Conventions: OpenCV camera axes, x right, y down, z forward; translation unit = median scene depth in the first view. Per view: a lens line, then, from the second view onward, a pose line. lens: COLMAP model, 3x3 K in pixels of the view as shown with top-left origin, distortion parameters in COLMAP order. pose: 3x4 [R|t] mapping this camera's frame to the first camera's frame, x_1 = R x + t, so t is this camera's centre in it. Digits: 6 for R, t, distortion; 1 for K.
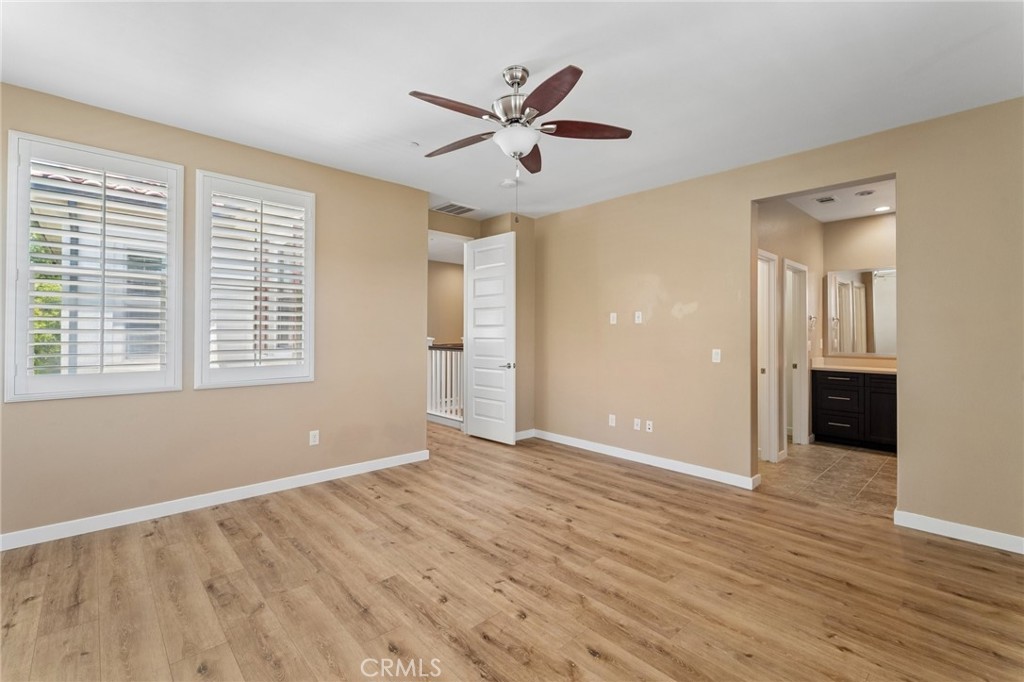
lens RADIAL K [[454.9, 0, 511.8], [0, 454.9, 332.2], [0, 0, 1]] dist [0.002026, 0.000172]
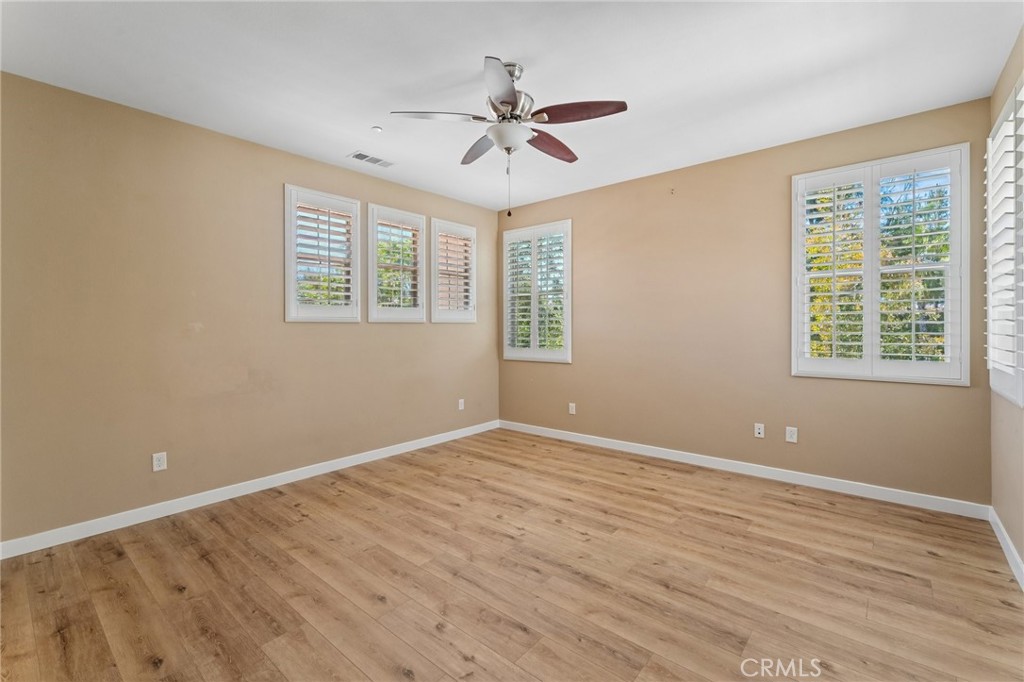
lens RADIAL K [[454.9, 0, 512.6], [0, 454.9, 335.8], [0, 0, 1]] dist [0.002026, 0.000172]
pose [[-0.993257, 0.004701, -0.115839, 0.120454], [0.003009, 0.999886, 0.014776, 0.012124], [0.115895, 0.014328, -0.993158, 1.985736]]
